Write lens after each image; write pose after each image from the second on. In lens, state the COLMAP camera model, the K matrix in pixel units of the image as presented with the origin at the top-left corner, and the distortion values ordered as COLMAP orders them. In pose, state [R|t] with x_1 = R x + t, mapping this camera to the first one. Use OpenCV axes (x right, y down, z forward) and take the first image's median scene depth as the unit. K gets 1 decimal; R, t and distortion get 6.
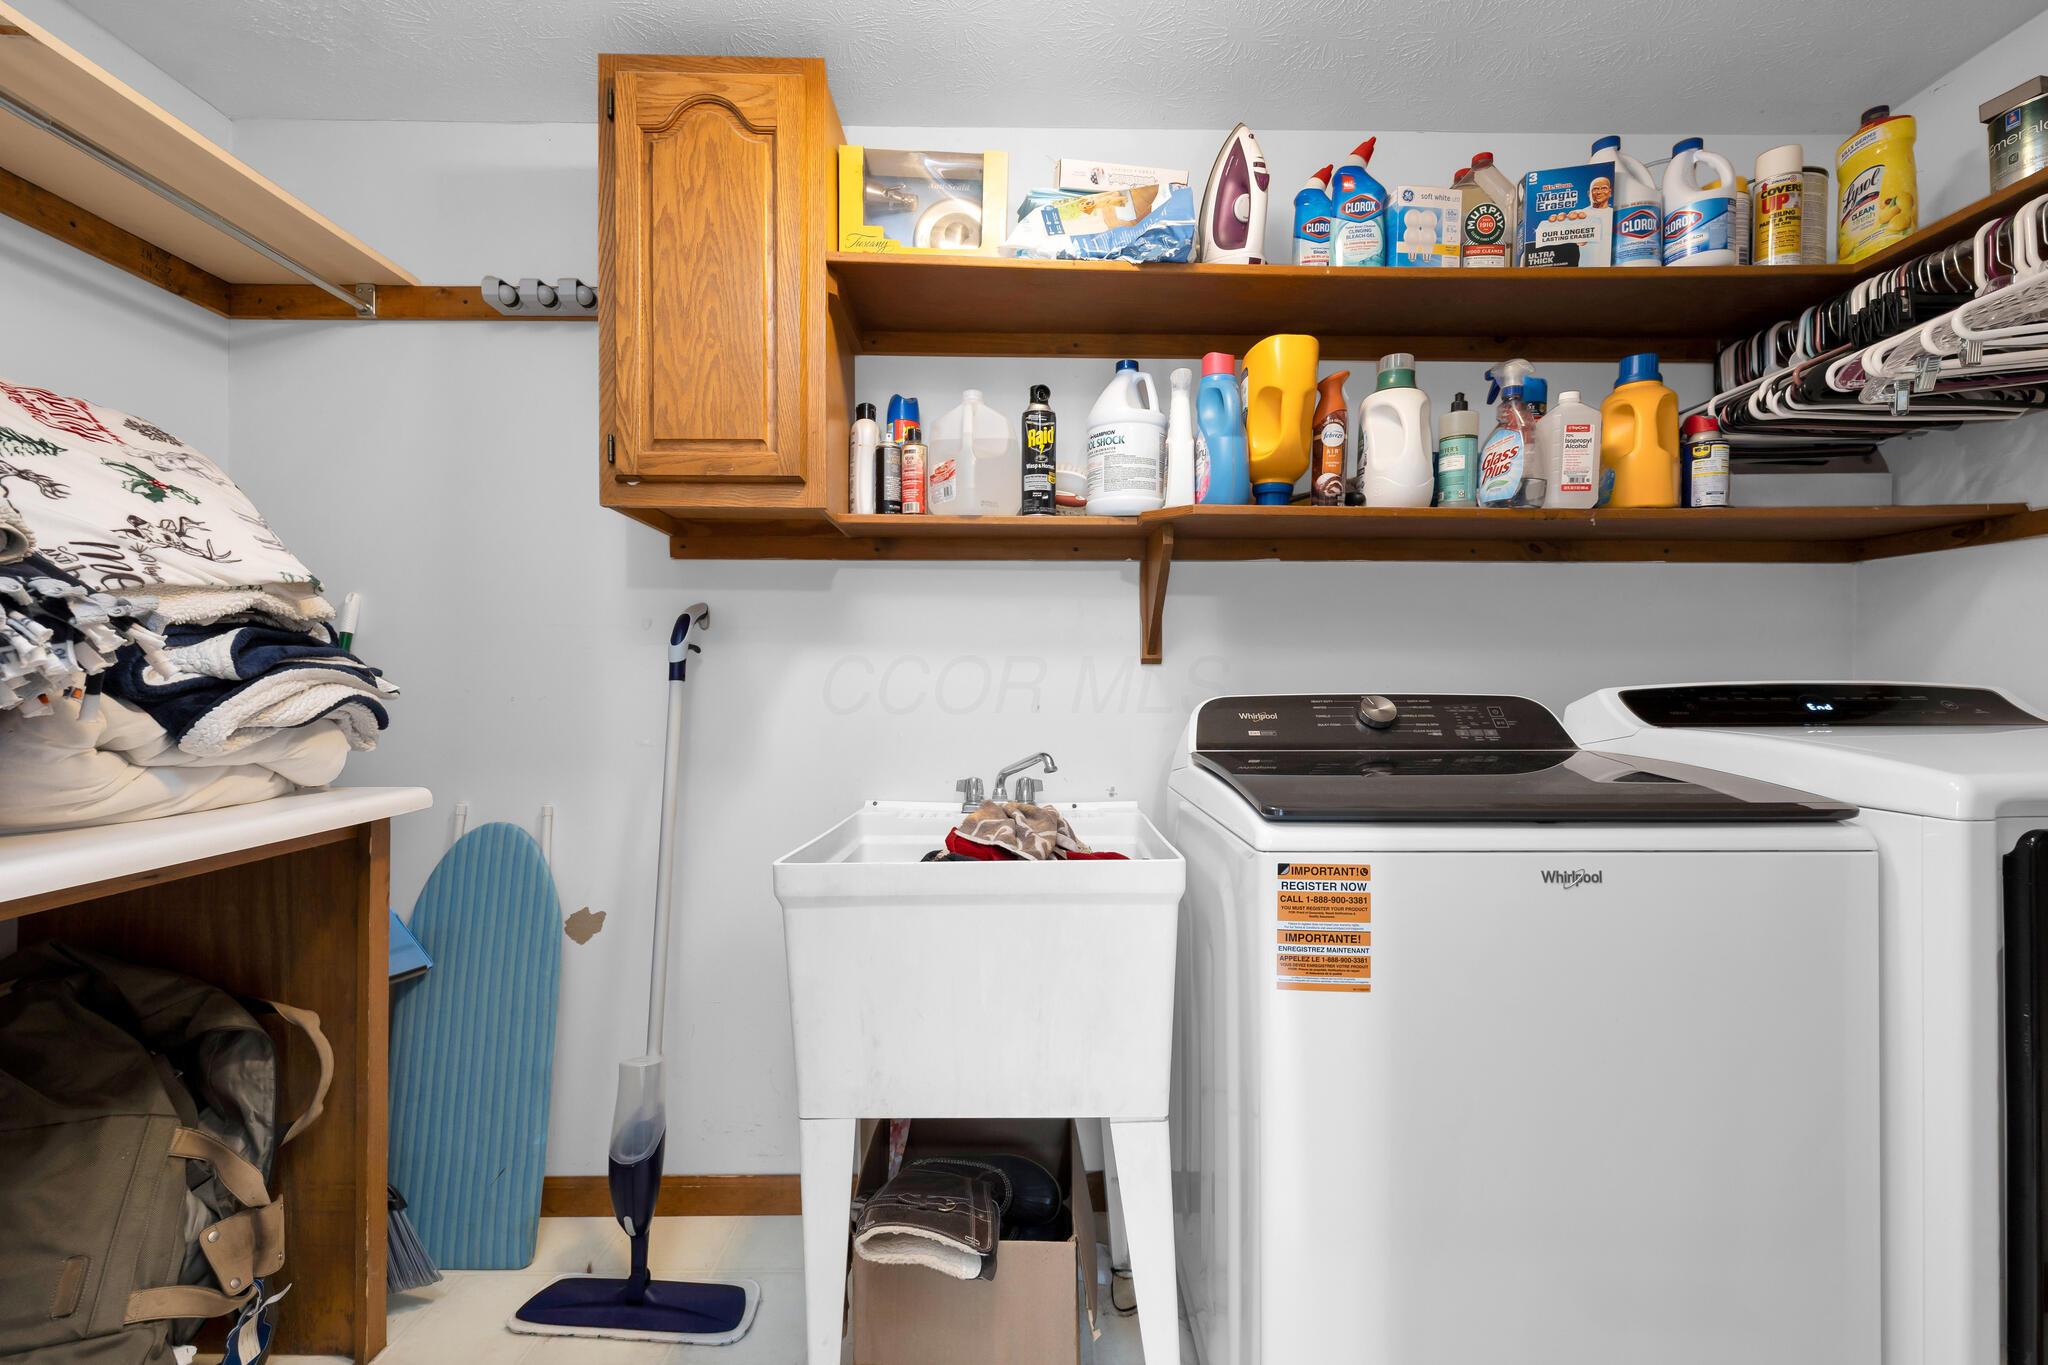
lens RADIAL K [[860.0, 0, 1033.8], [0, 860.0, 689.1], [0, 0, 1]] dist [-0.002047, 0.000918]
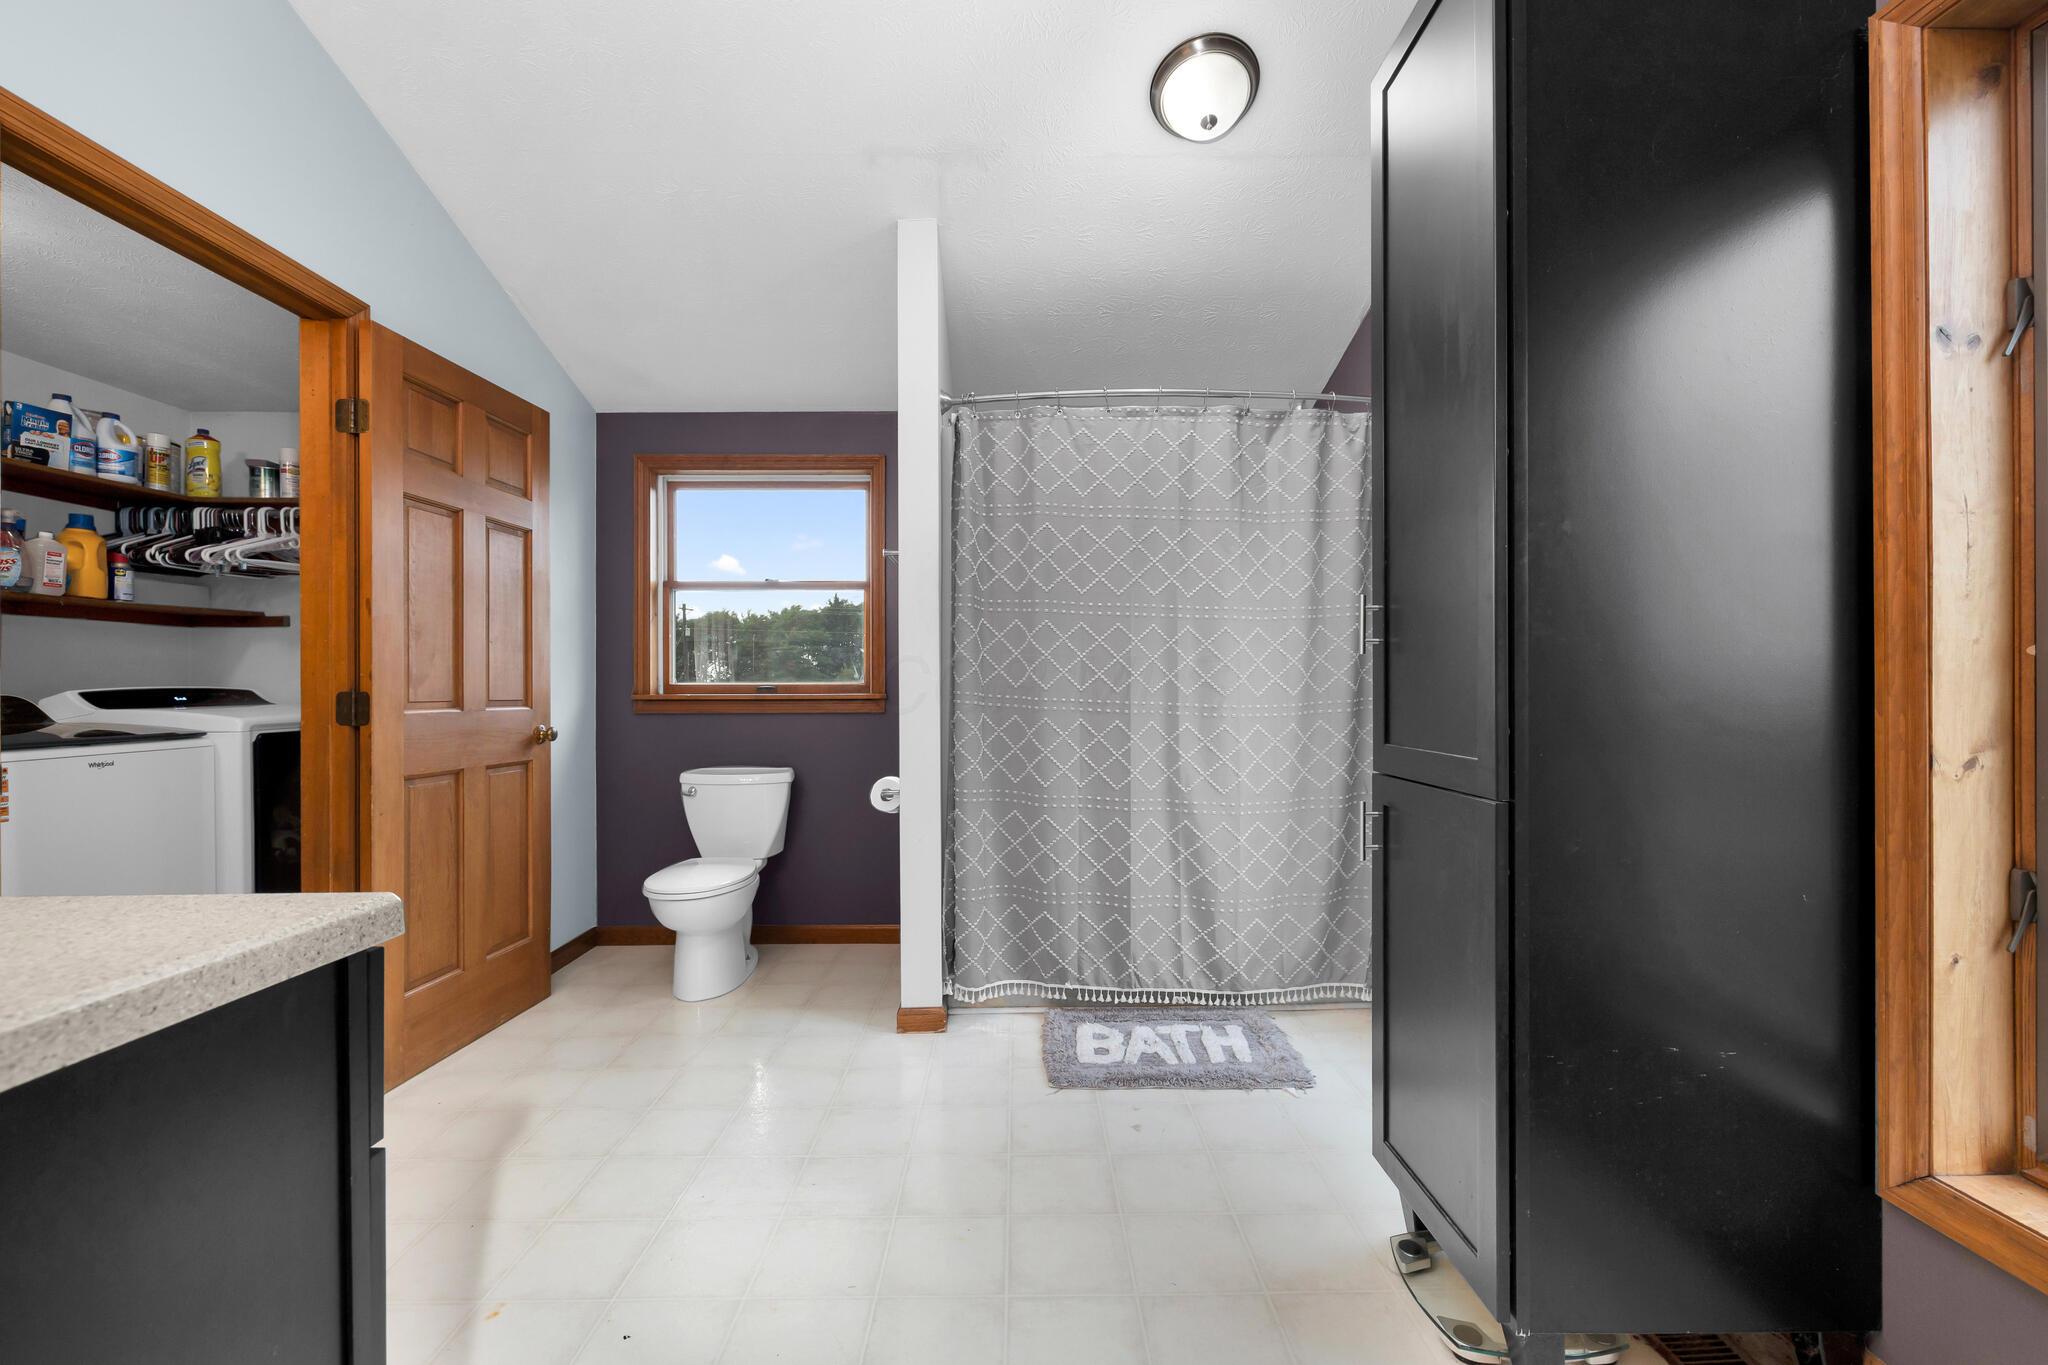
lens RADIAL K [[860.0, 0, 1031.5], [0, 860.0, 688.7], [0, 0, 1]] dist [-0.002047, 0.000918]
pose [[-0.000430, -0.004851, 0.999988, -1.219902], [-0.002413, 0.999985, 0.004850, -0.018185], [-0.999997, -0.002411, -0.000442, -1.118515]]
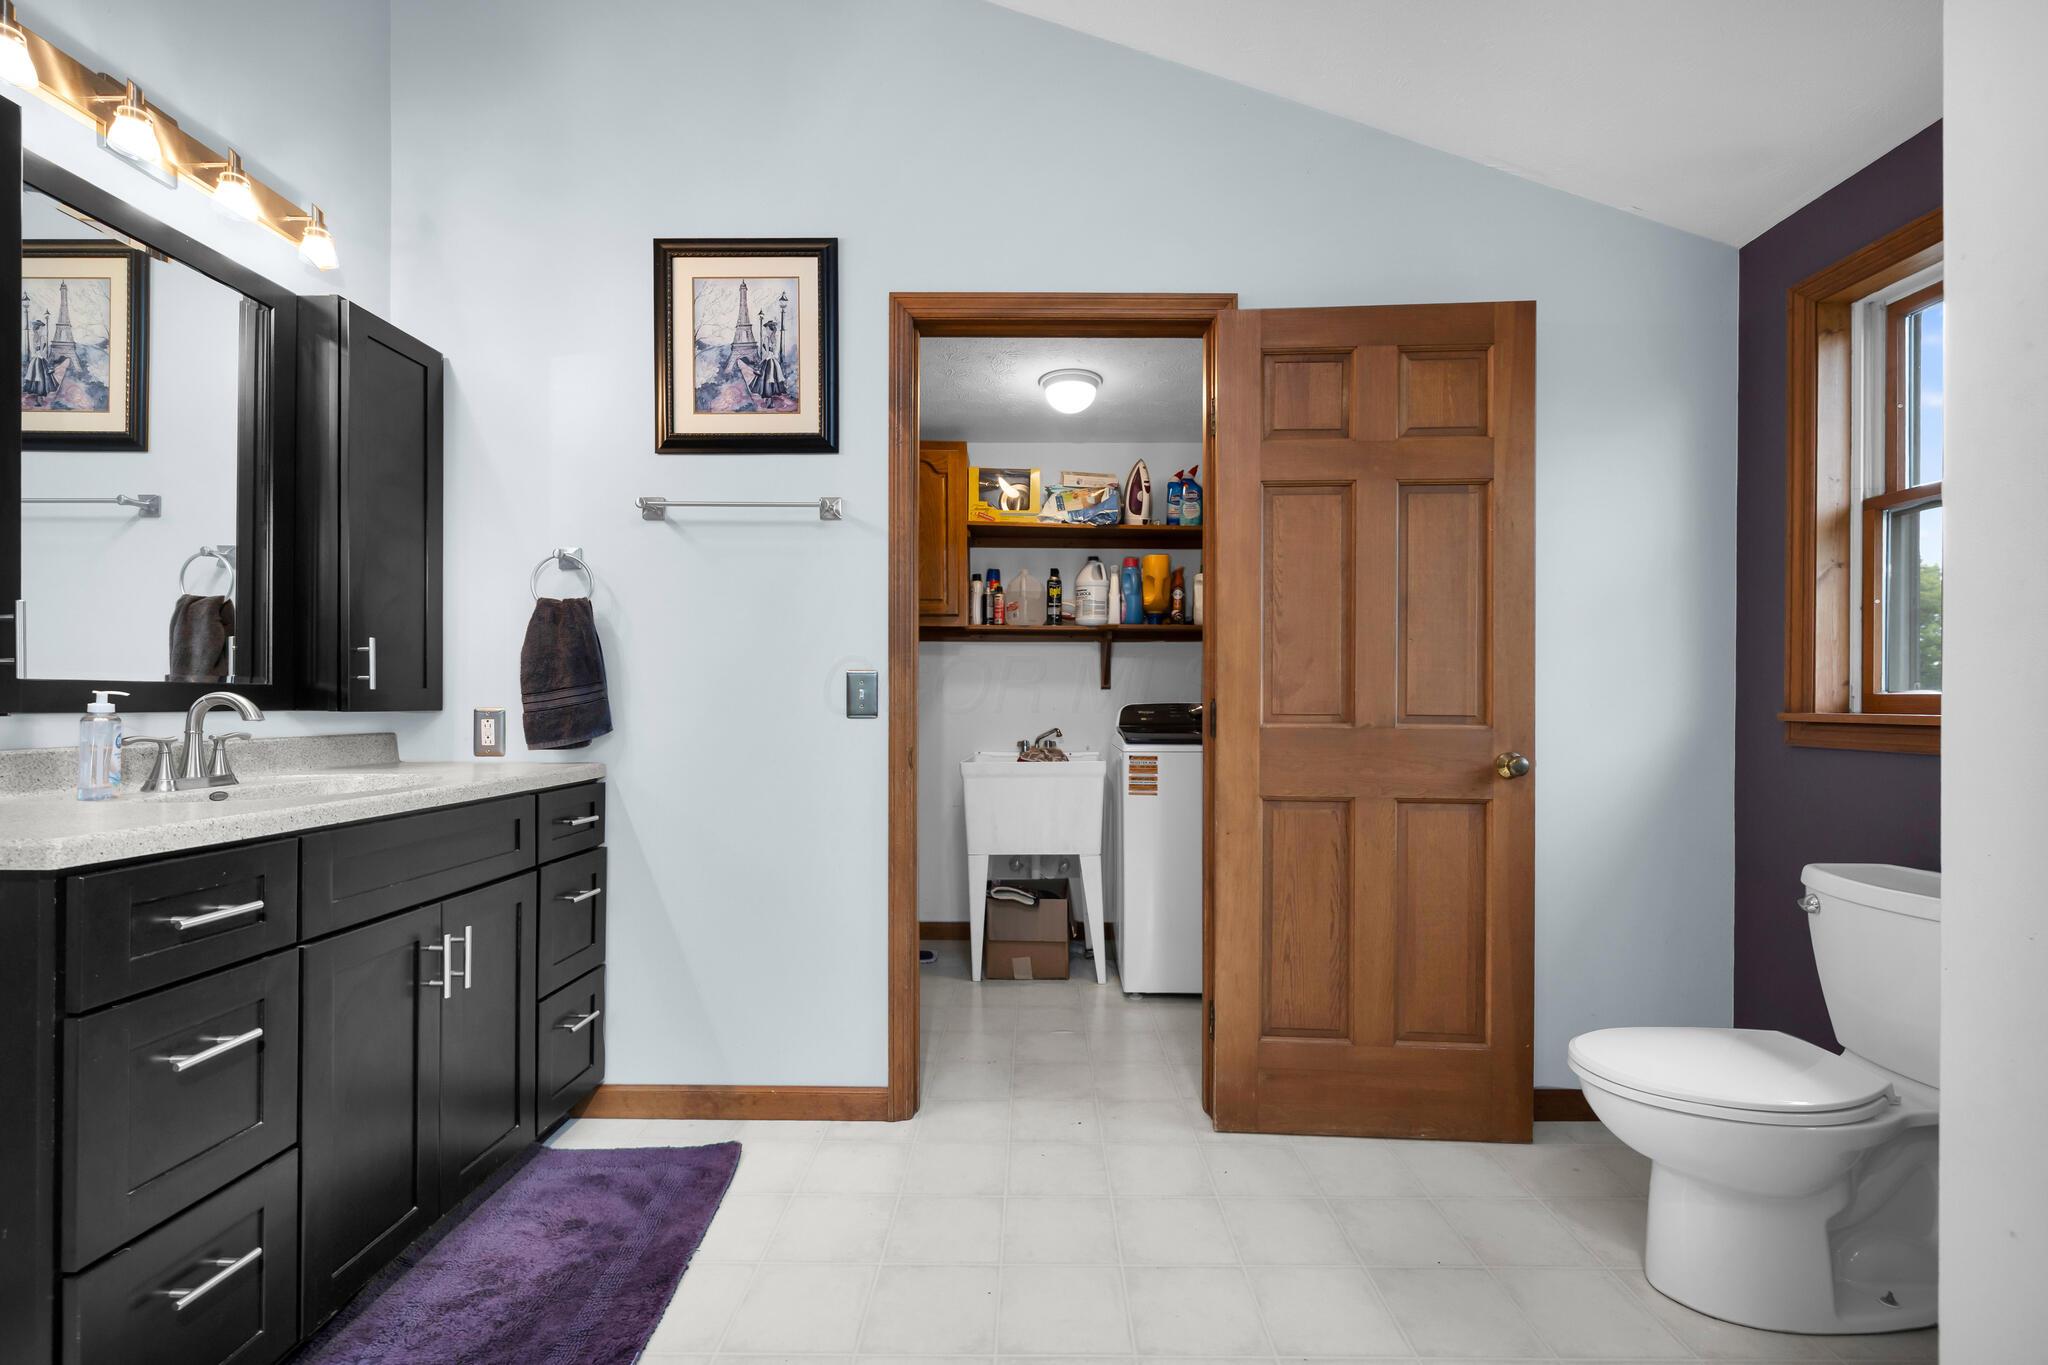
lens RADIAL K [[860.0, 0, 1026.7], [0, 860.0, 704.4], [0, 0, 1]] dist [-0.002047, 0.000918]
pose [[0.999776, 0.000938, -0.021126, -0.019925], [-0.000732, 0.999952, 0.009740, -0.013177], [0.021134, -0.009722, 0.999729, -1.393924]]
